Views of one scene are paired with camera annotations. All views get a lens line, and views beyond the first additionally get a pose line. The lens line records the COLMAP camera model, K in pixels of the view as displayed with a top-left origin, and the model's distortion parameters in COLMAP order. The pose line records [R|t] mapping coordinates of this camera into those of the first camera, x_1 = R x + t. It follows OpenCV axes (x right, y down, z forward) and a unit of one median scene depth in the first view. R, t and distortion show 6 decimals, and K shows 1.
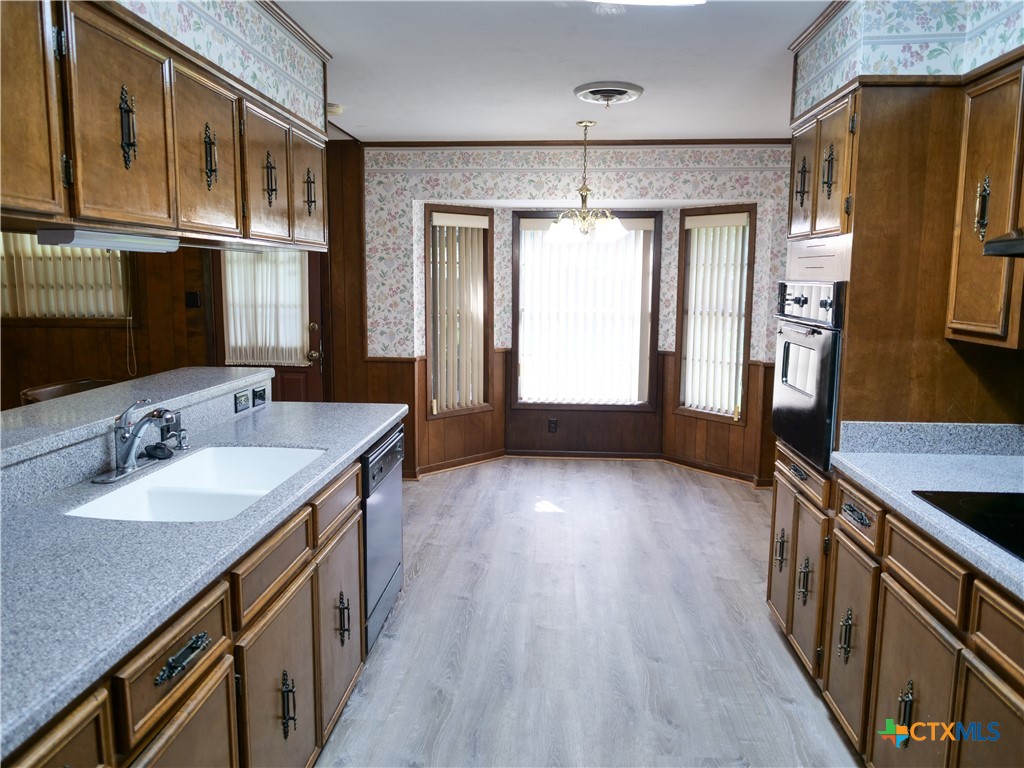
lens RADIAL K [[737.8, 0, 508.5], [0, 737.8, 381.4], [0, 0, 1]] dist [-0.018949, 0.001464]
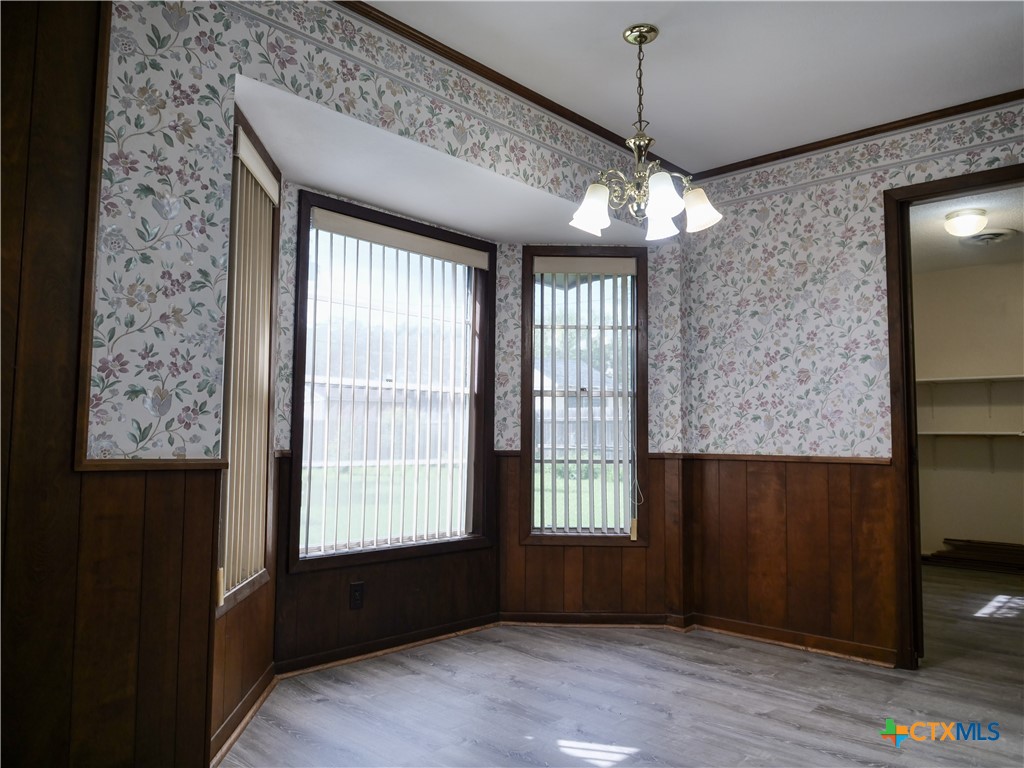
lens RADIAL K [[737.8, 0, 508.5], [0, 737.8, 381.4], [0, 0, 1]] dist [-0.018949, 0.001464]
pose [[0.625172, 0.062389, 0.777989, -0.334205], [0.099689, 0.982253, -0.158877, 0.004005], [-0.774094, 0.176883, 0.607857, 0.643633]]
